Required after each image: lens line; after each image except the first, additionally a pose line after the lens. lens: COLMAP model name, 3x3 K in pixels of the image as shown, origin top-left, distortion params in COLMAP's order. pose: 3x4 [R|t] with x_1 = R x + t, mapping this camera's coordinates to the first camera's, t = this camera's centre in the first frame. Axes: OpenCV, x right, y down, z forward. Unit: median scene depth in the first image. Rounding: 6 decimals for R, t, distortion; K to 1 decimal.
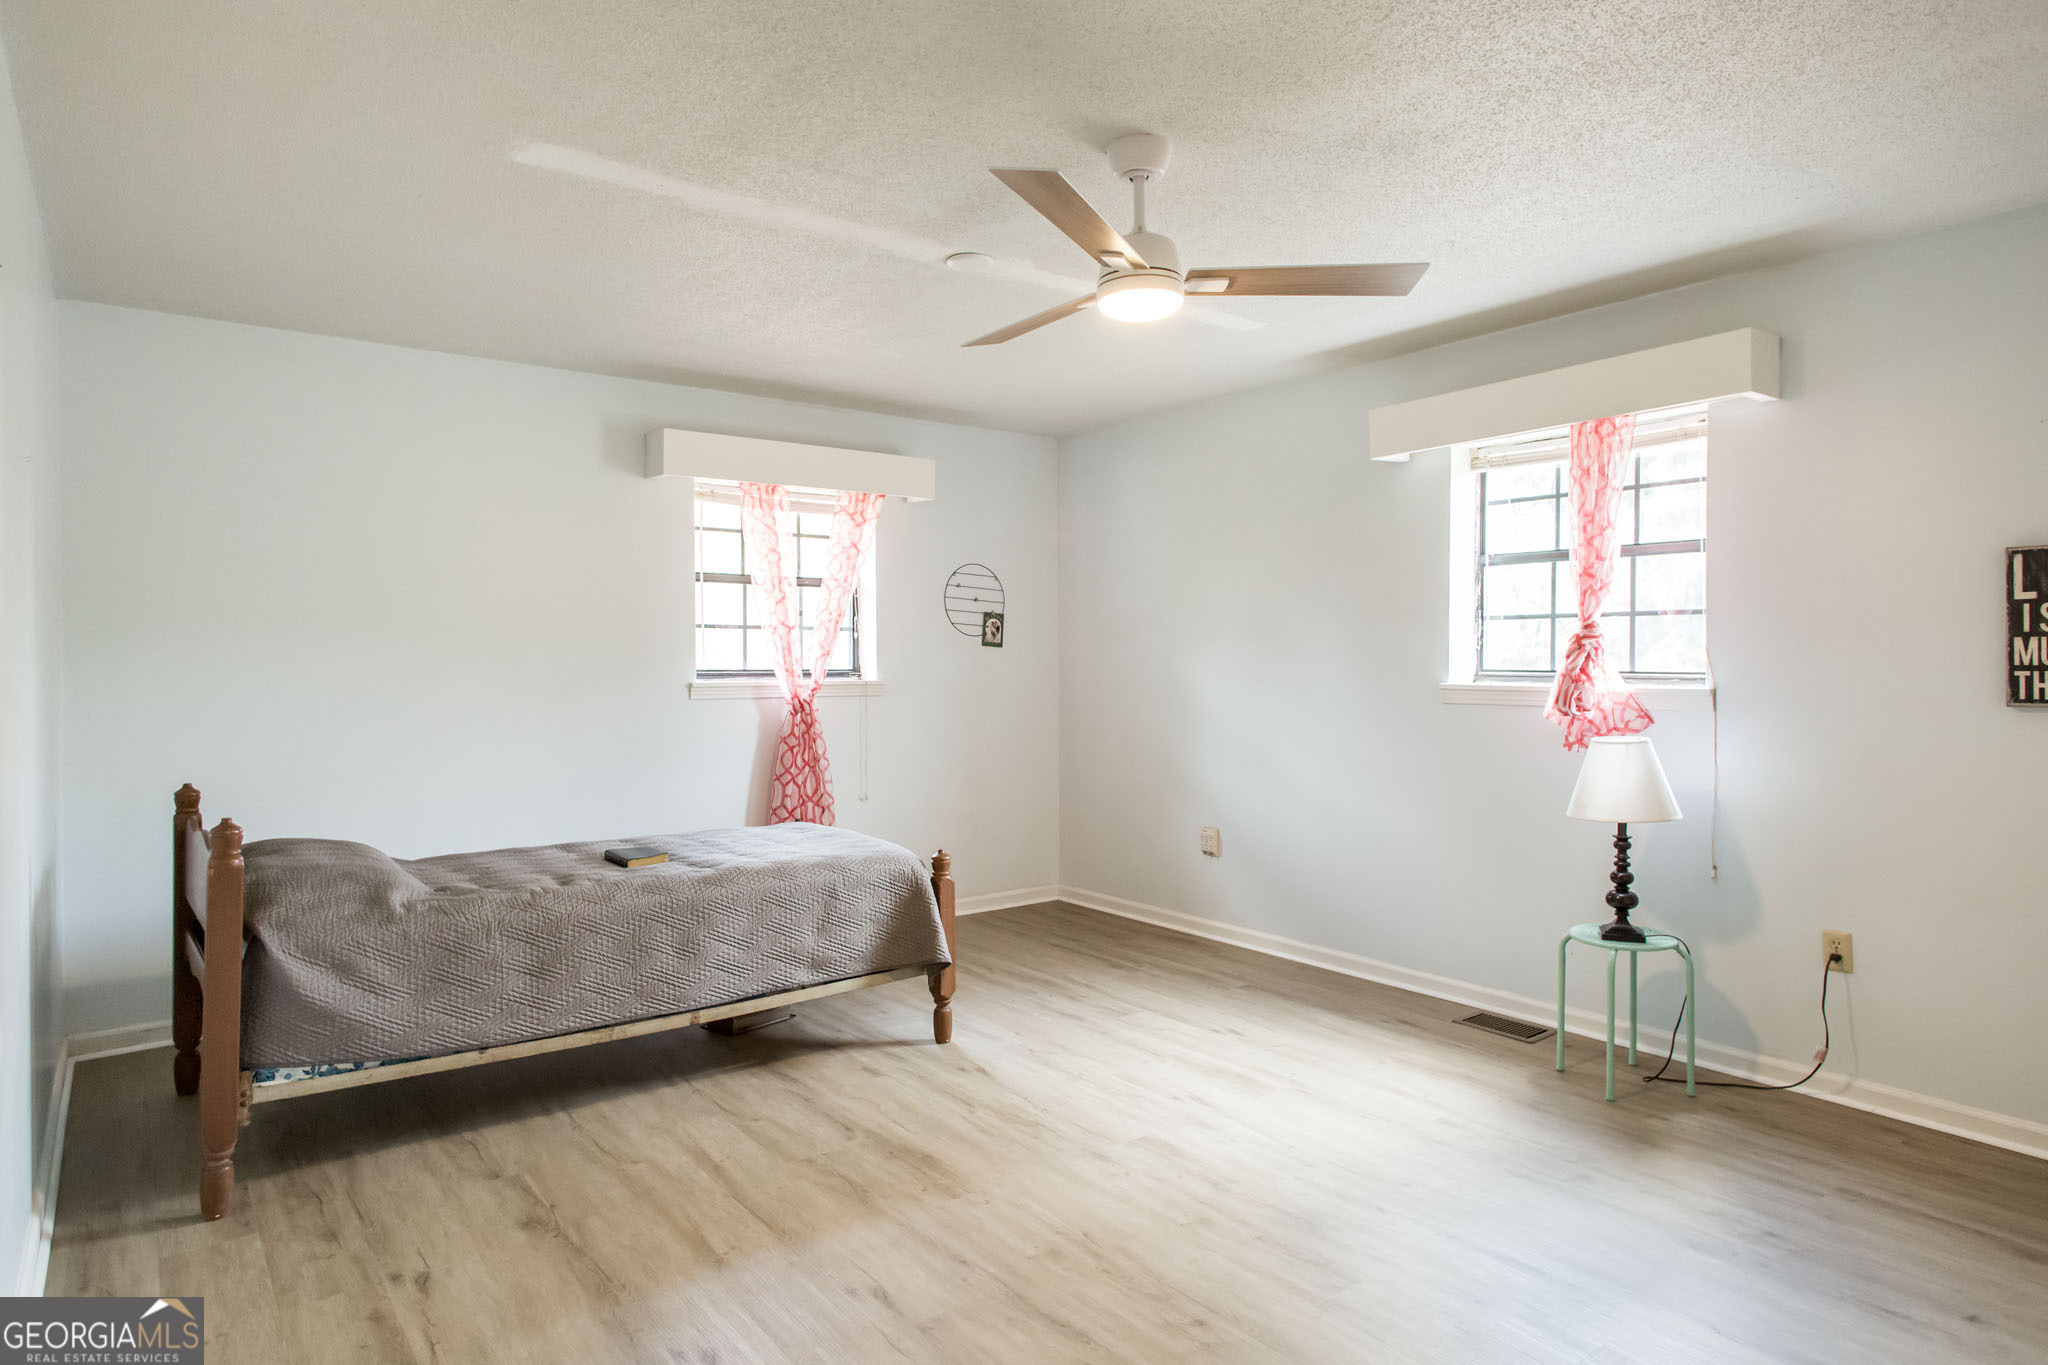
lens RADIAL K [[1165.9, 0, 997.4], [0, 1165.9, 682.8], [0, 0, 1]] dist [0.013515, -0.000549]
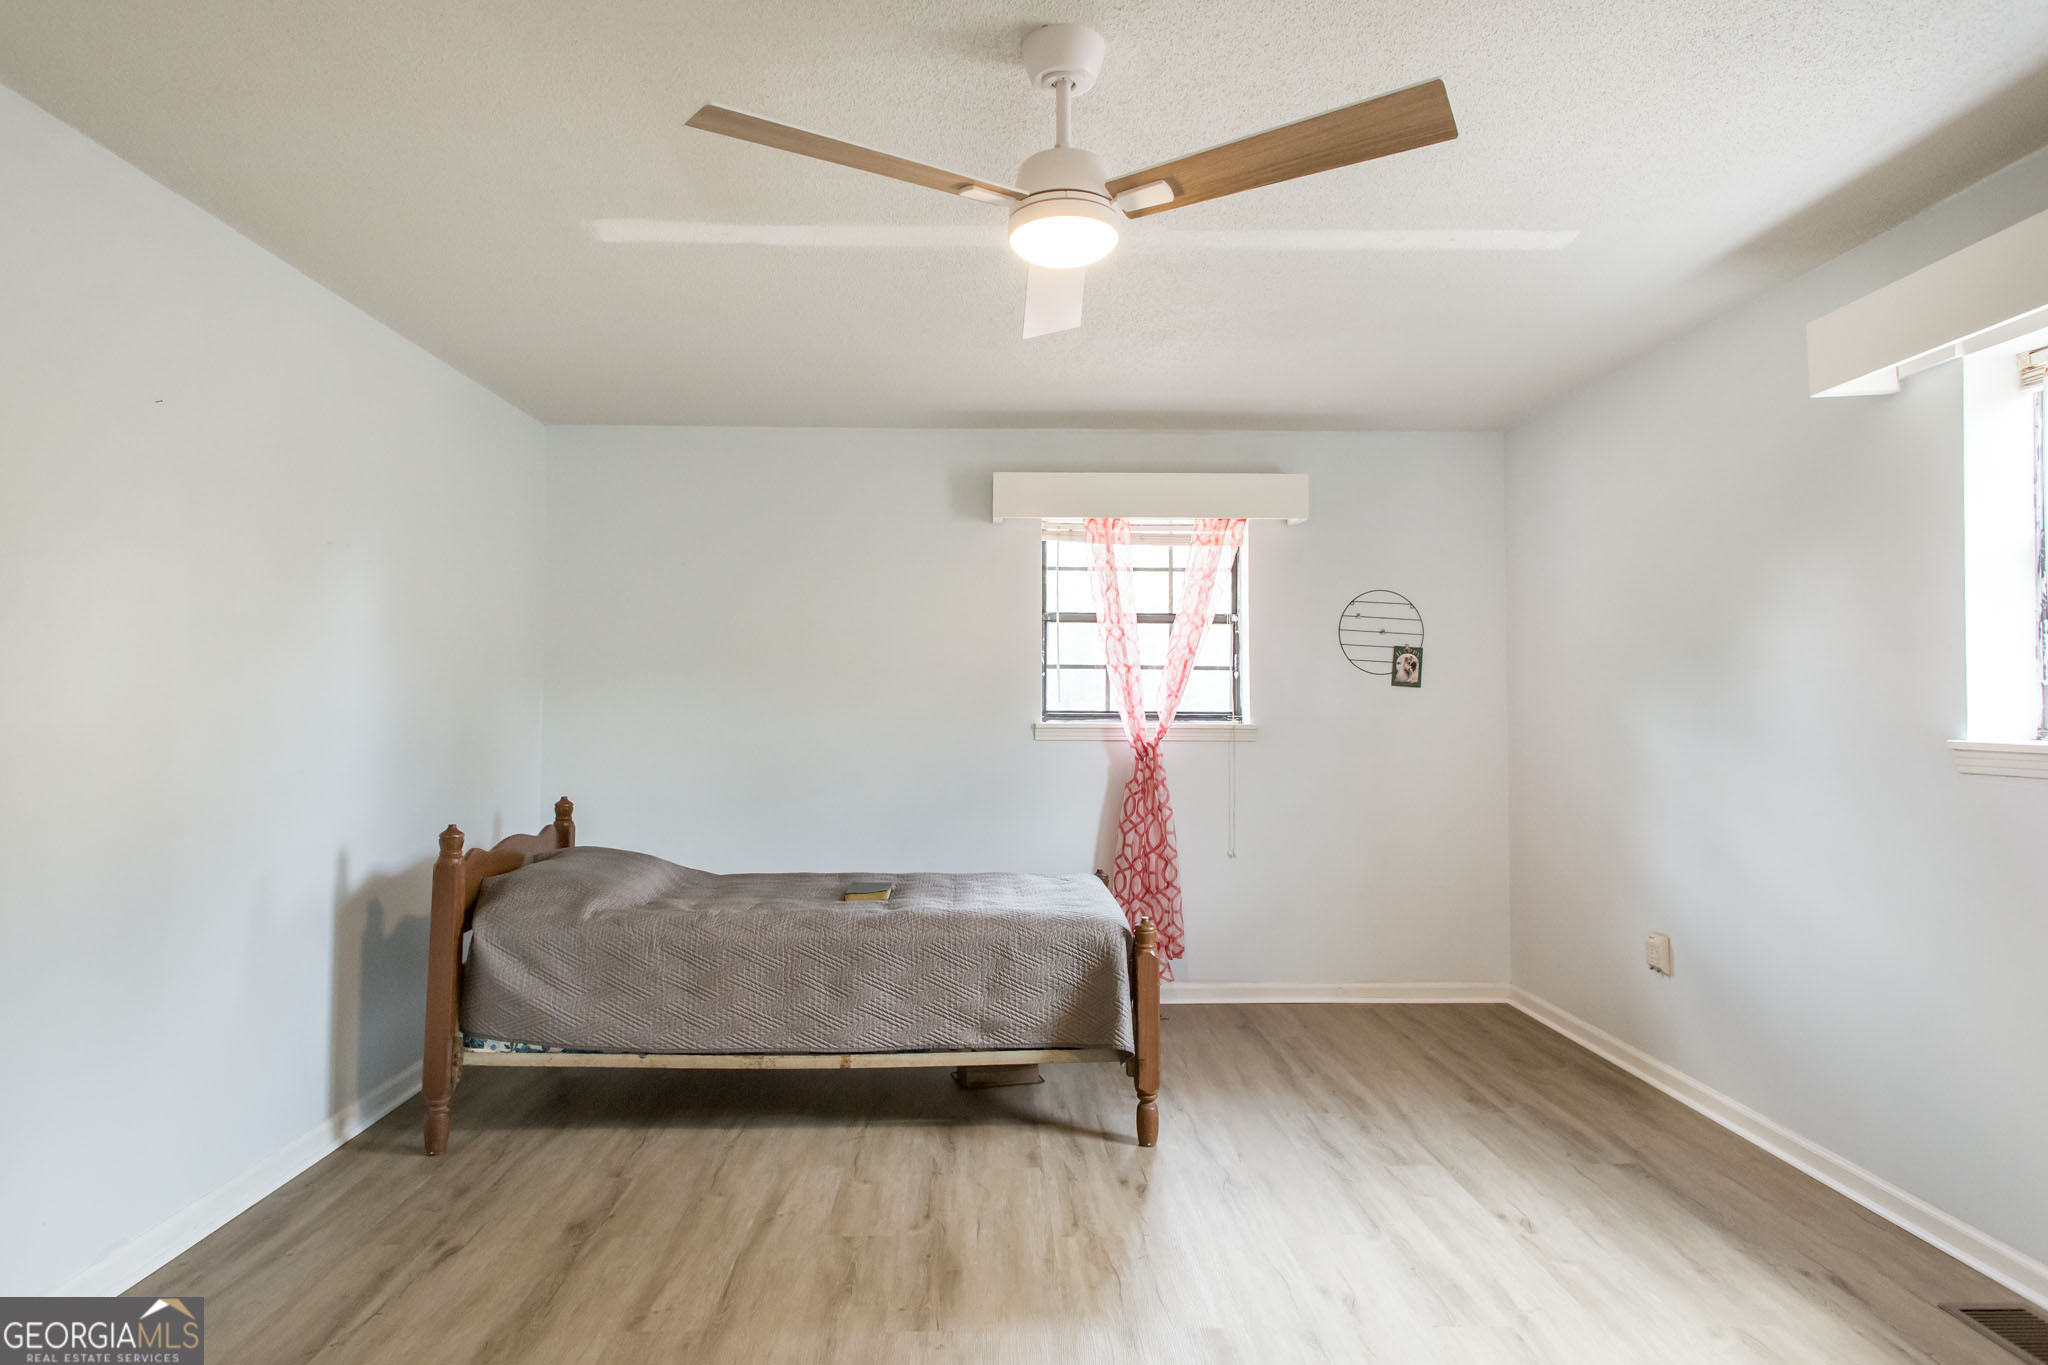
lens RADIAL K [[1143.9, 0, 1024.0], [0, 1143.9, 682.5], [0, 0, 1]] dist [0.023076, -0.002890]
pose [[0.821043, -0.006588, -0.570828, 0.351408], [-0.016454, 0.999245, -0.035199, -0.000528], [0.570629, 0.038292, 0.820315, 0.235581]]
